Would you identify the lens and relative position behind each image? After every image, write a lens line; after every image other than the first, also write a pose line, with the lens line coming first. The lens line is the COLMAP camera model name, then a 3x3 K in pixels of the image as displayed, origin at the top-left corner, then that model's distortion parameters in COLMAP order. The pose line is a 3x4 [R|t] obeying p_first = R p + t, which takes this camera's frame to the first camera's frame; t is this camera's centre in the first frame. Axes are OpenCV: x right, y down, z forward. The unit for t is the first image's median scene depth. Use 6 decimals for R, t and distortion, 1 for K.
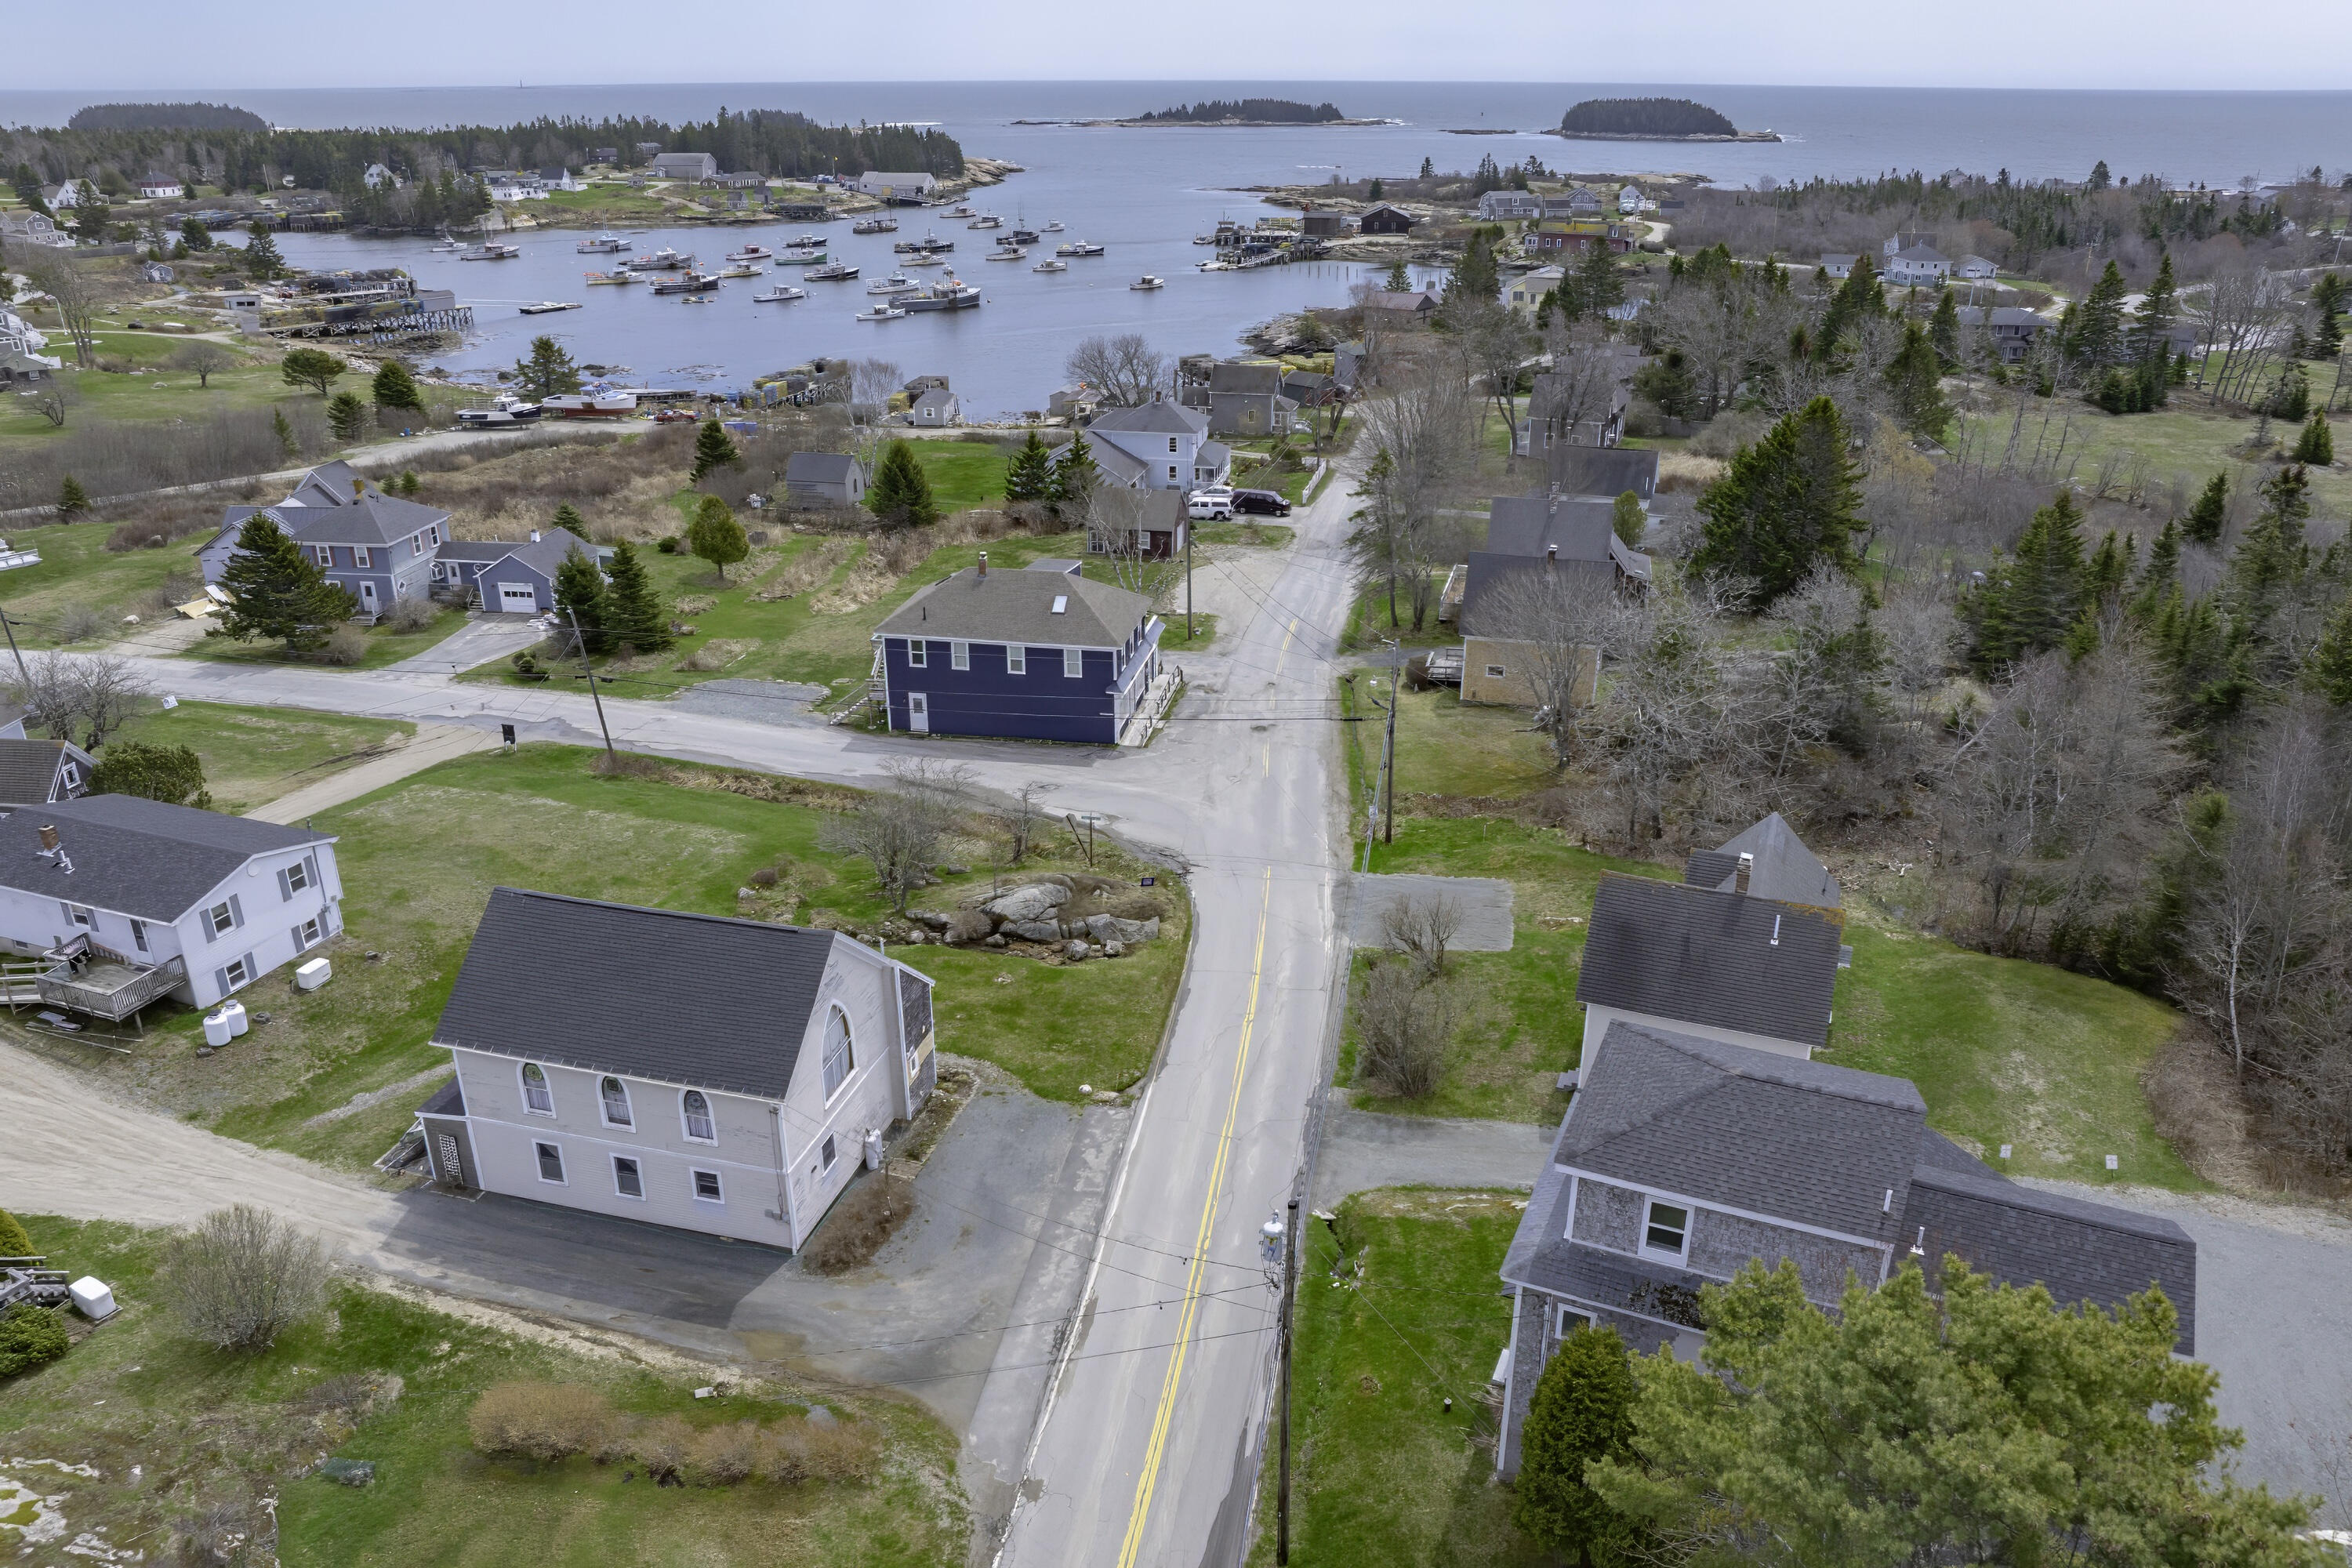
lens RADIAL K [[1658.4, 0, 1193.8], [0, 1658.4, 812.5], [0, 0, 1]] dist [-0.035608, -0.006809]
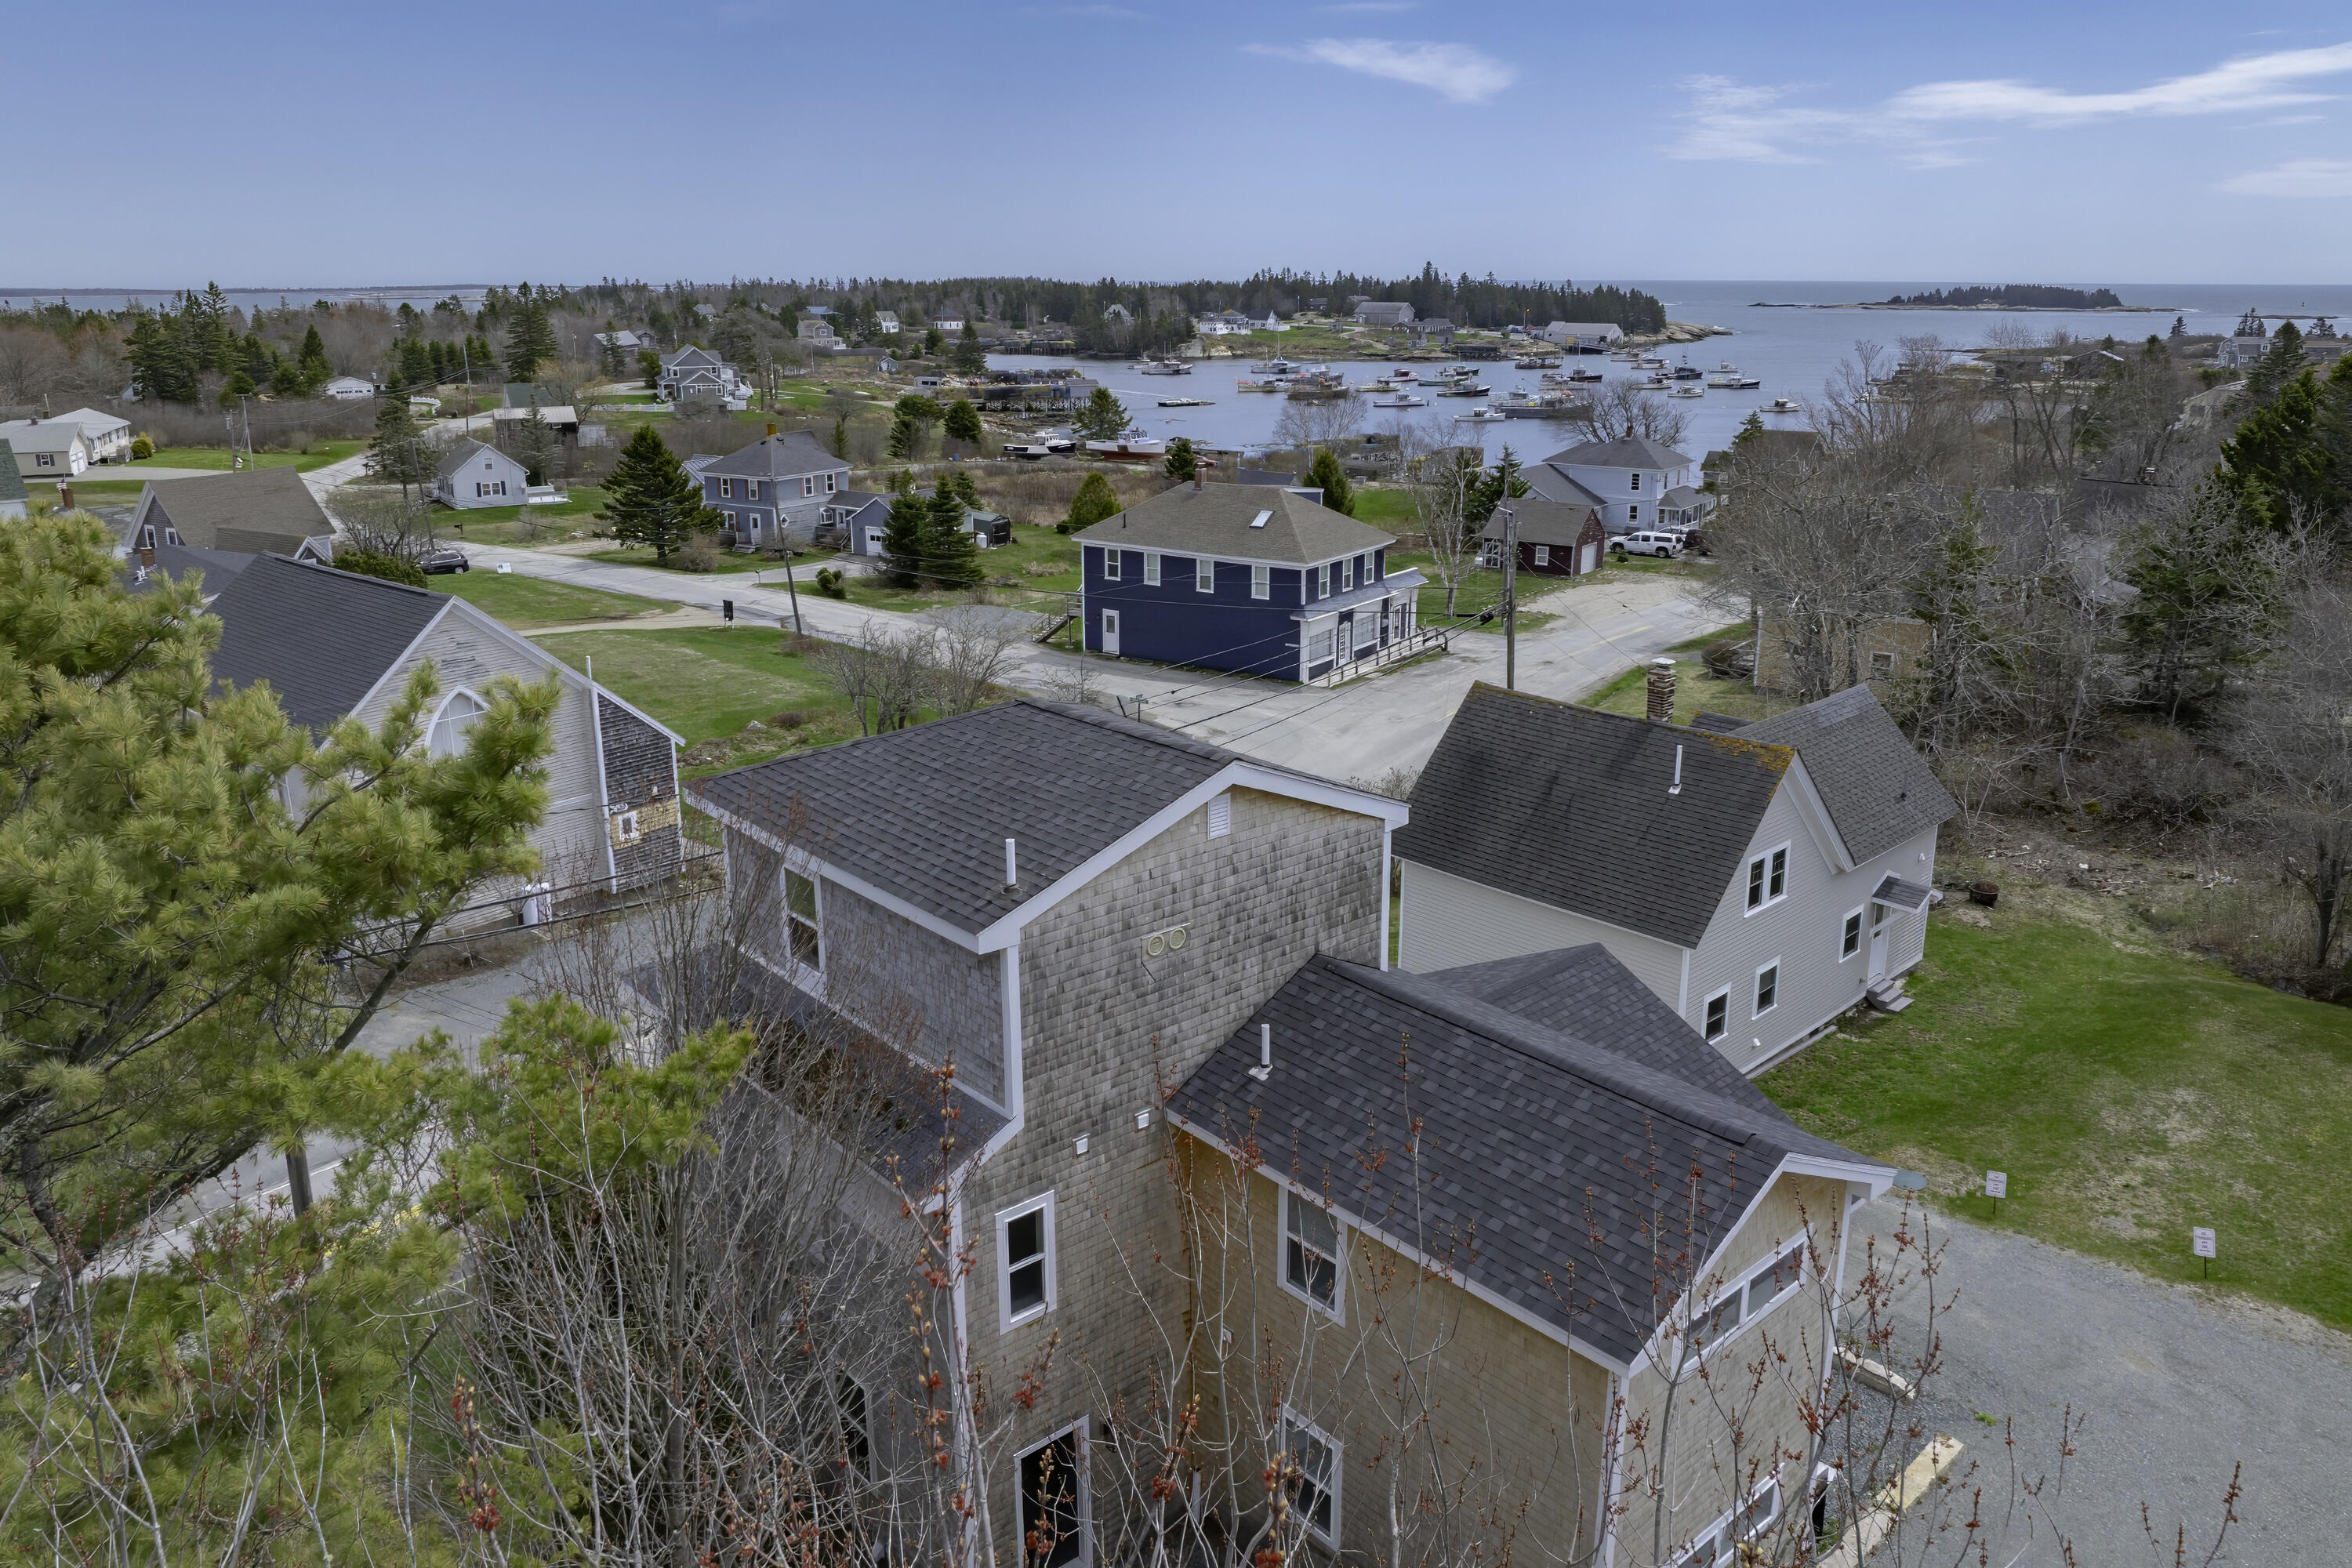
lens RADIAL K [[1658.4, 0, 1191.5], [0, 1658.4, 746.8], [0, 0, 1]] dist [-0.035608, -0.006809]
pose [[0.907389, 0.111708, -0.405175, 0.201148], [-0.168636, 0.979796, -0.107527, 0.073901], [0.384977, 0.165896, 0.907894, 0.166926]]
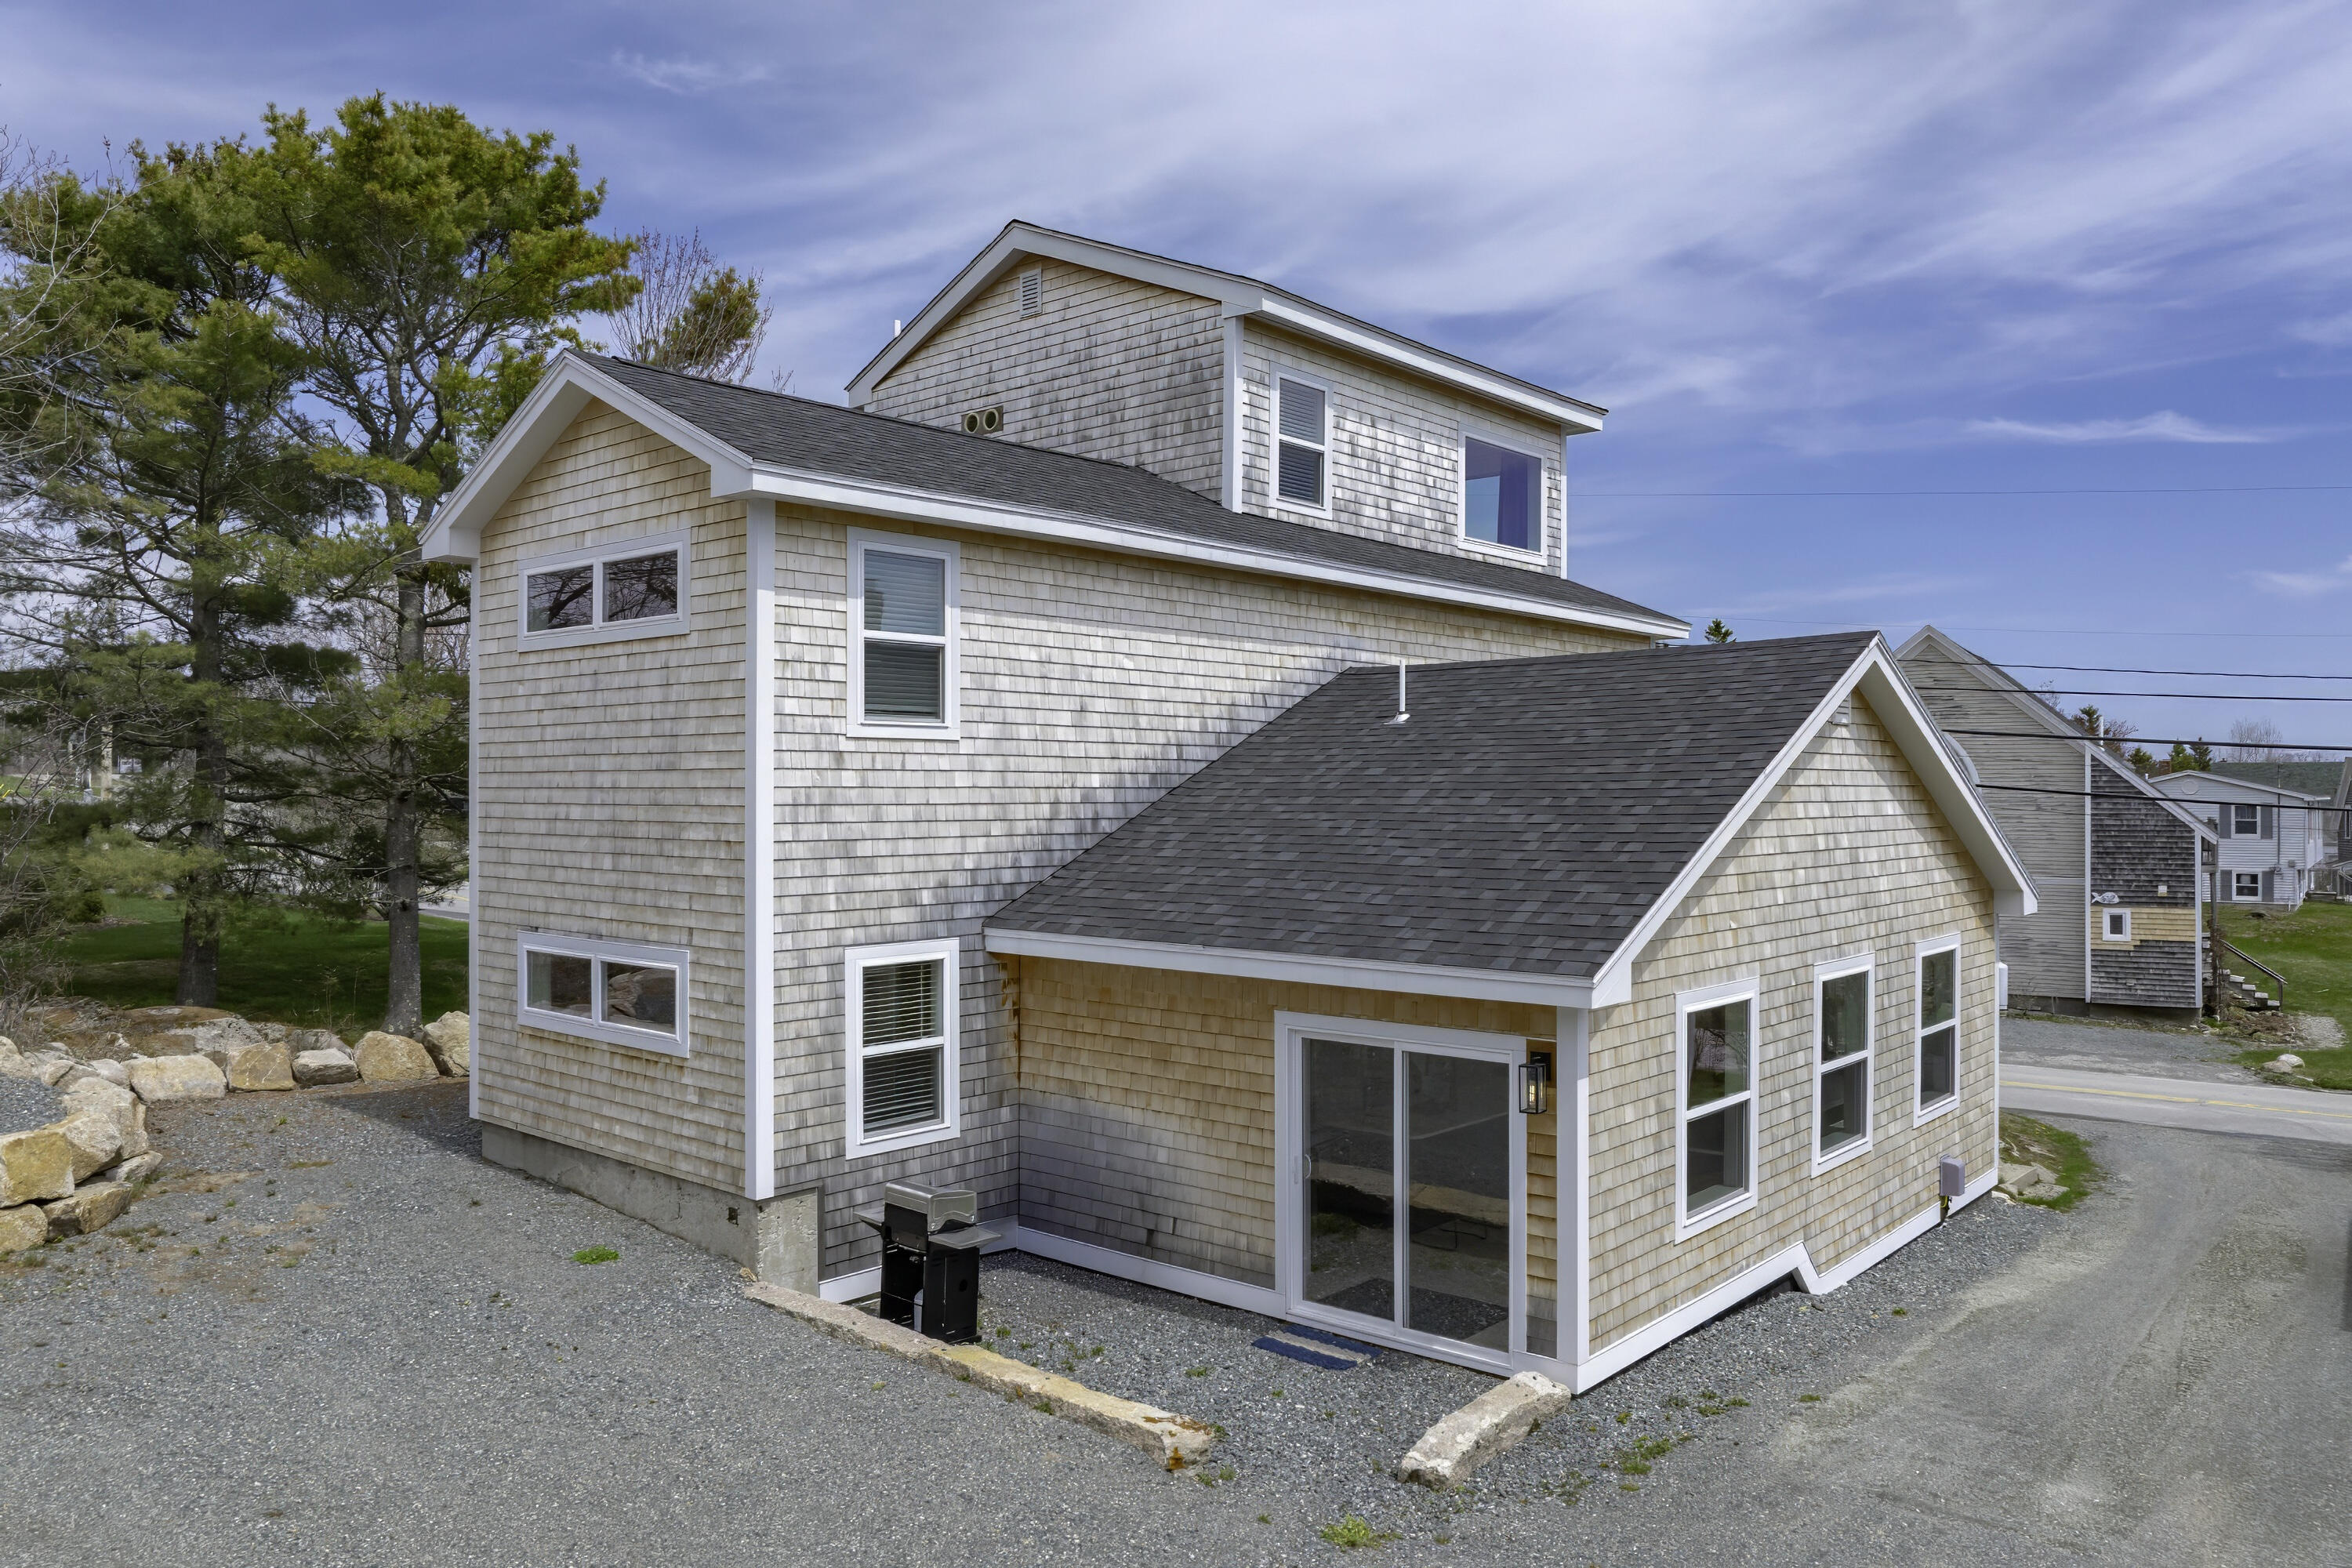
lens RADIAL K [[1658.4, 0, 1232.5], [0, 1658.4, 773.6], [0, 0, 1]] dist [-0.035608, -0.006809]
pose [[-0.274717, -0.011481, -0.961457, 0.284717], [-0.389683, 0.915459, 0.100412, 0.081211], [0.879021, 0.402248, -0.255966, 0.393886]]
